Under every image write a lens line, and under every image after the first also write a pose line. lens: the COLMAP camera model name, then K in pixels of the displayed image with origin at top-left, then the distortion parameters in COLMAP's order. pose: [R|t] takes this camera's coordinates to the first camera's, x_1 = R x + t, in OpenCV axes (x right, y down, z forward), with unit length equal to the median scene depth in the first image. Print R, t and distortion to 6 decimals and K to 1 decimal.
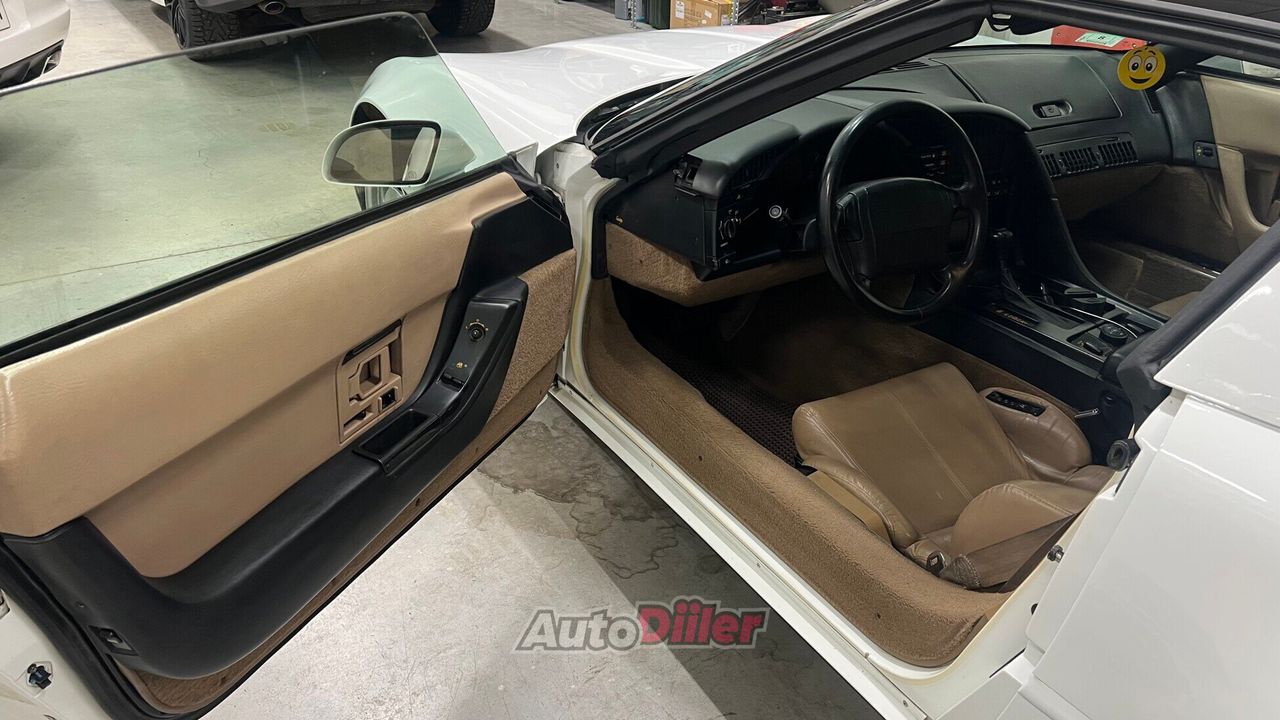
lens RADIAL K [[971.1, 0, 642.8], [0, 971.1, 362.6], [0, 0, 1]] dist [0.049573, -0.053528]
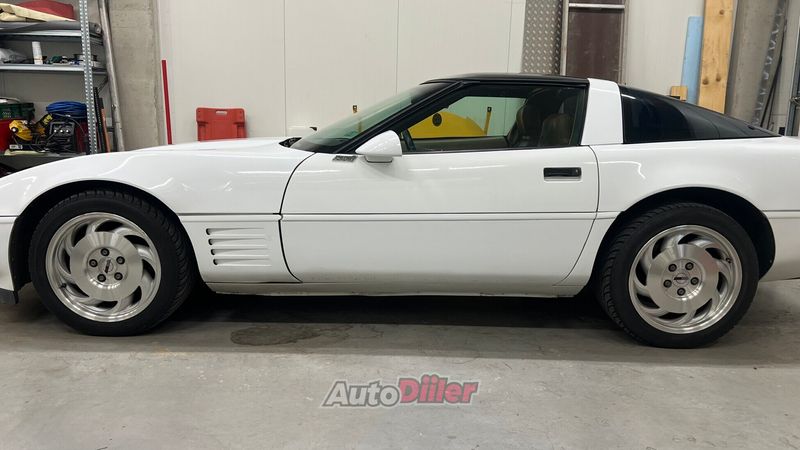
lens RADIAL K [[606.9, 0, 401.2], [0, 606.9, 237.5], [0, 0, 1]] dist [0.049573, -0.053528]
pose [[0.494465, -0.177262, 0.850930, -1.014655], [0.408352, 0.911594, -0.047389, 0.086801], [-0.767302, 0.370912, 0.523136, 0.141775]]
